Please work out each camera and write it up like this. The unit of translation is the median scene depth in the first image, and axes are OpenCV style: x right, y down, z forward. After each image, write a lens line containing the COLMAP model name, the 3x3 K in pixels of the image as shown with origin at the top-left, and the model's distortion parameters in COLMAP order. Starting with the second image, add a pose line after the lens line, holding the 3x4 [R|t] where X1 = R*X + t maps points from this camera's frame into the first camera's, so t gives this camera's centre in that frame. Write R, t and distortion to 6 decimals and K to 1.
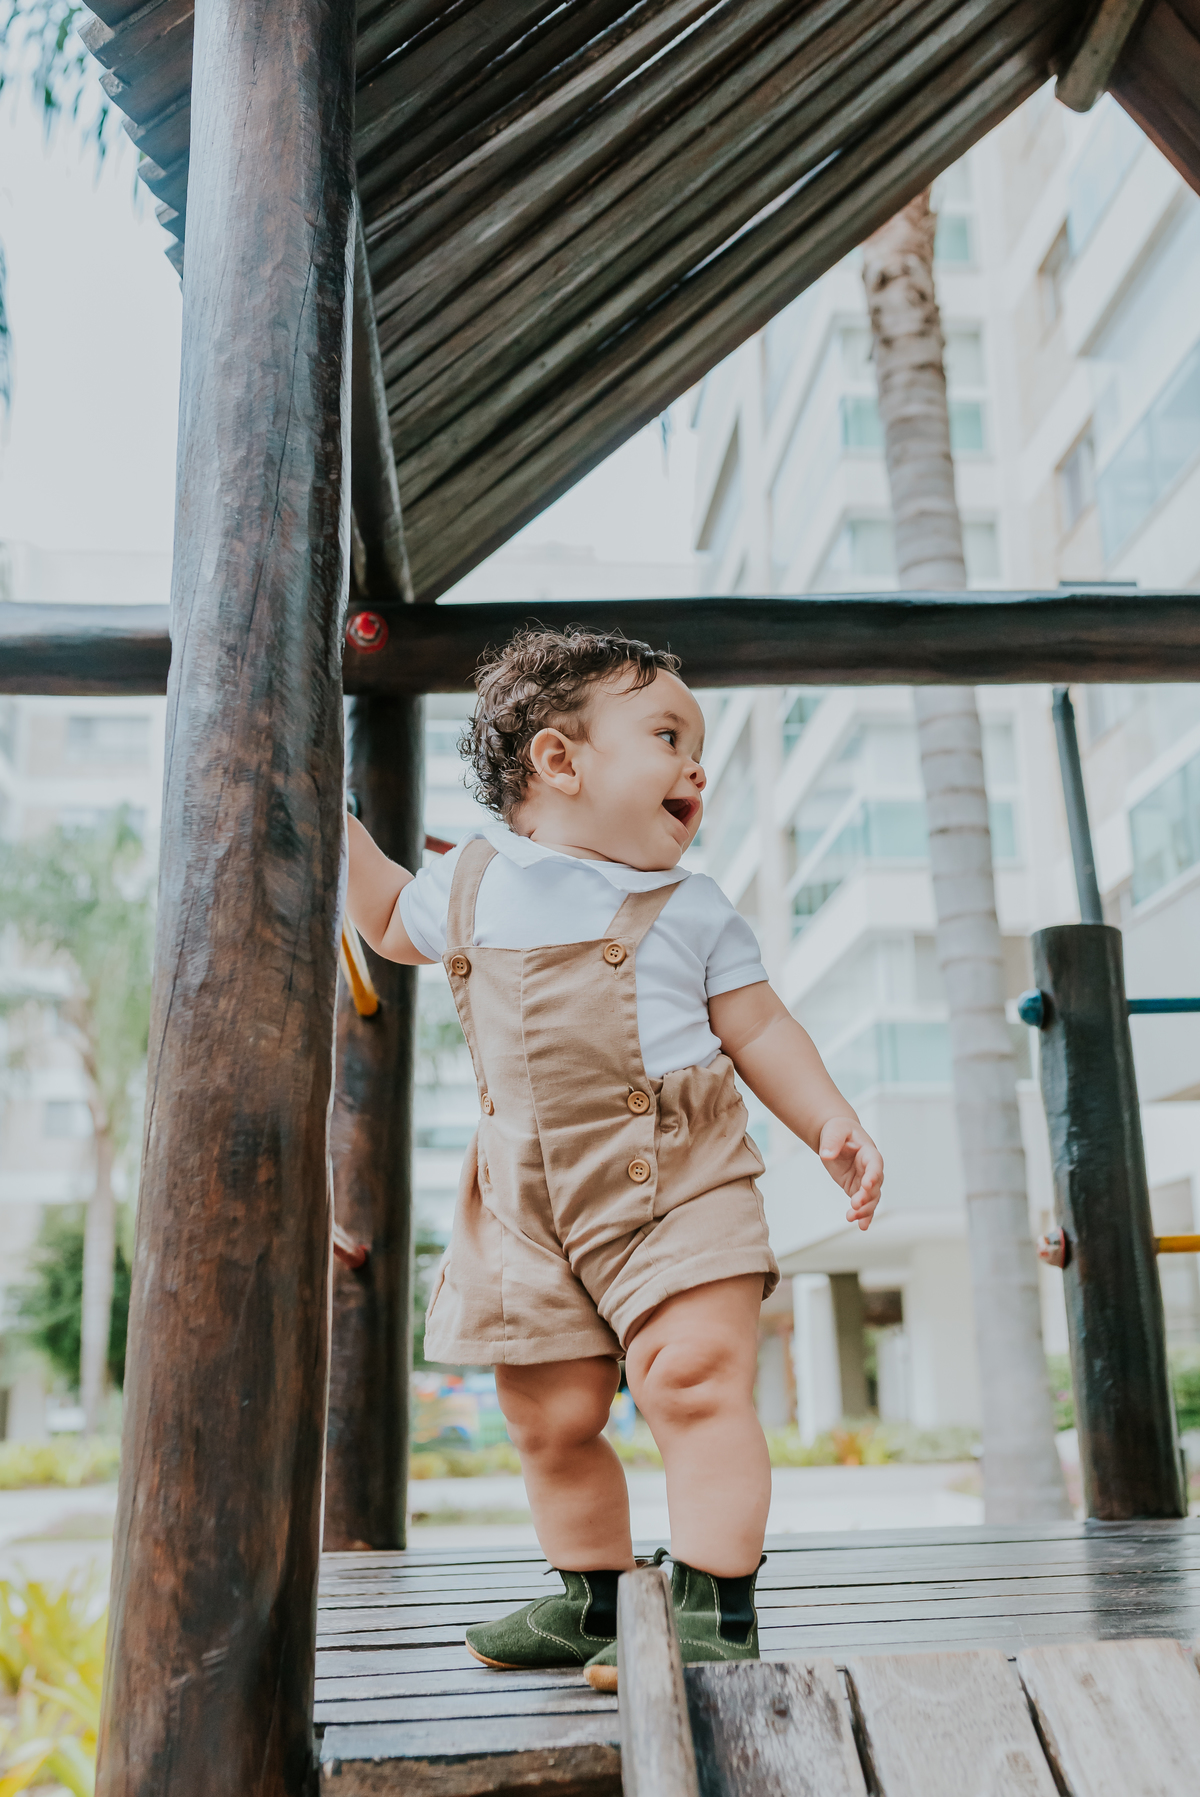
lens RADIAL K [[1765.7, 0, 606.8], [0, 1765.7, 902.4], [0, 0, 1]] dist [0.004616, -0.042939]
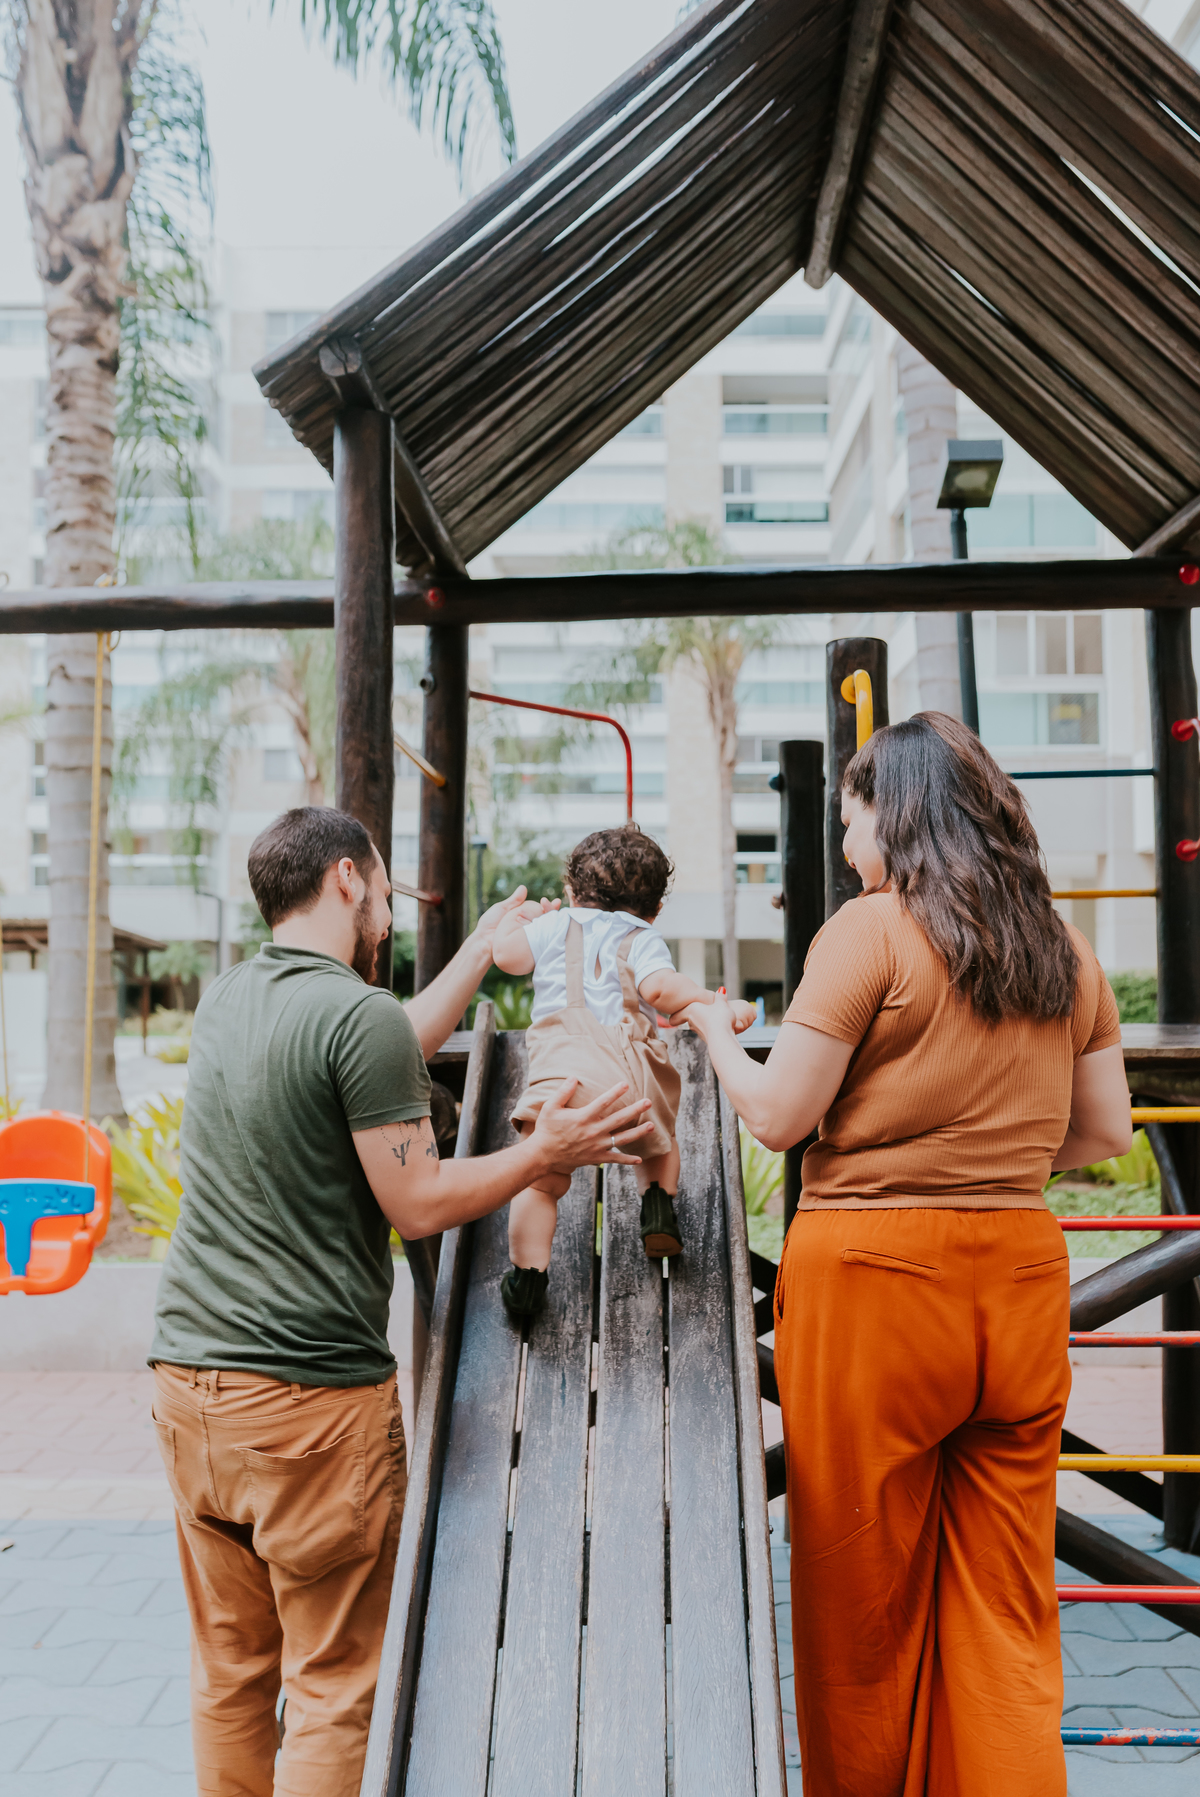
lens RADIAL K [[1765.7, 0, 606.8], [0, 1765.7, 902.4], [0, 0, 1]] dist [0.004616, -0.042939]
pose [[0.993817, 0.010882, -0.110495, 0.291659], [0.012537, 0.977821, 0.209065, -0.236737], [0.110319, -0.209157, 0.971639, -1.031084]]
